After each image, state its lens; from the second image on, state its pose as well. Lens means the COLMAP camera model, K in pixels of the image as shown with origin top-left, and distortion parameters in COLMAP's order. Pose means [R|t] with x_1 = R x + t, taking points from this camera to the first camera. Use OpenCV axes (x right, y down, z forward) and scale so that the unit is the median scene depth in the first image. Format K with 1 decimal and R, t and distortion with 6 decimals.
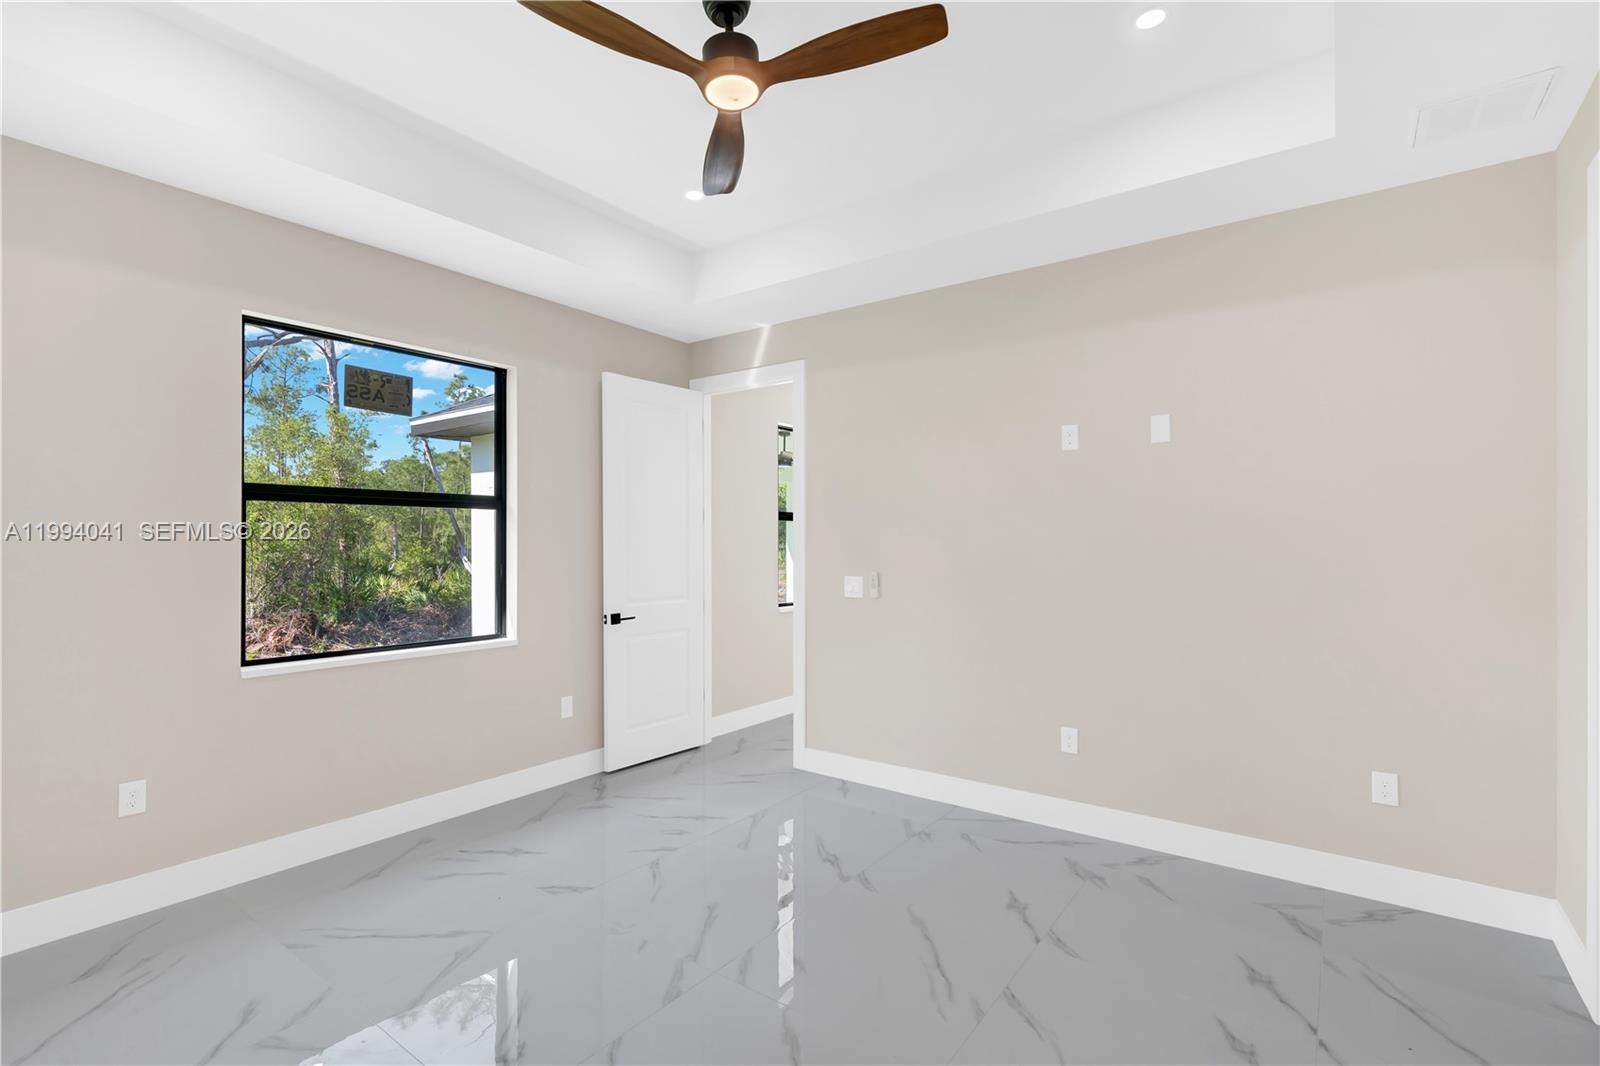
lens RADIAL K [[750.9, 0, 799.7], [0, 750.9, 530.0], [0, 0, 1]] dist [0.000591, -0.000136]
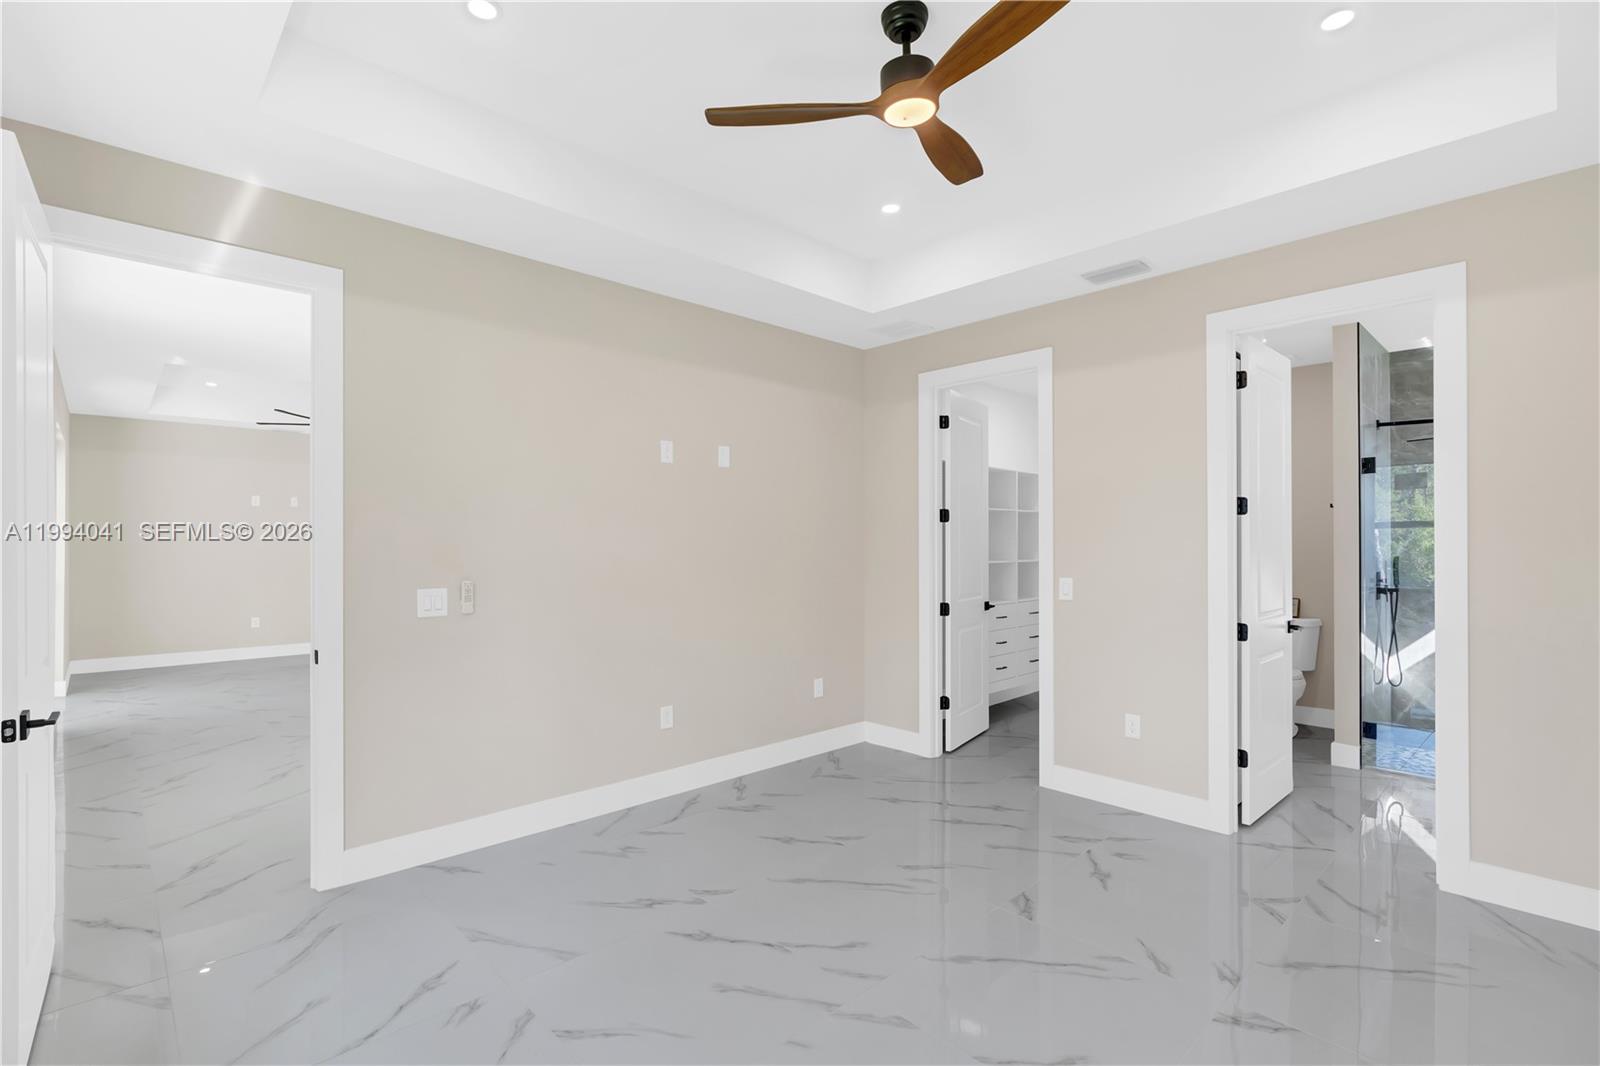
lens RADIAL K [[723.2, 0, 790.7], [0, 723.2, 525.5], [0, 0, 1]] dist [-0.015136, 0.006656]
pose [[0.179532, 0.030033, 0.983294, -0.724302], [-0.010651, 0.999535, -0.028584, 0.019542], [-0.983694, -0.005341, 0.179769, 0.649380]]
